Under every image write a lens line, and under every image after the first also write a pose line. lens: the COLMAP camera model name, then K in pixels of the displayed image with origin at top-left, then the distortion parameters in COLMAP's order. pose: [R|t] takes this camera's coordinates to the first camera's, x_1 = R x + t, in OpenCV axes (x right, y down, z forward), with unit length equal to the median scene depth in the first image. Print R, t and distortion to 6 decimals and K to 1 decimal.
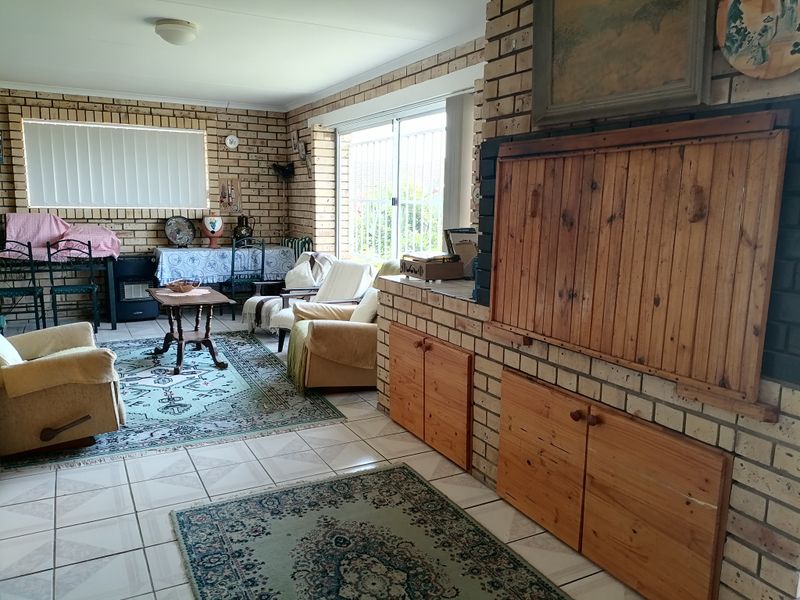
lens RADIAL K [[601.8, 0, 407.0], [0, 601.8, 305.5], [0, 0, 1]] dist [0.037204, -0.035006]
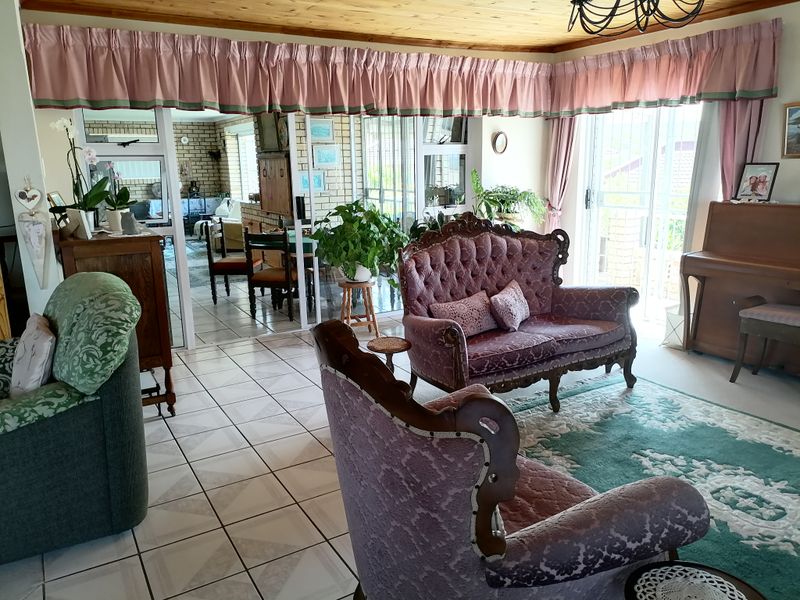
lens RADIAL K [[601.8, 0, 391.1], [0, 601.8, 297.5], [0, 0, 1]] dist [0.037204, -0.035006]
pose [[0.999046, -0.038225, 0.021122, 0.273727], [0.037123, 0.998043, 0.050317, 0.133320], [-0.023004, -0.049485, 0.998510, -0.854535]]
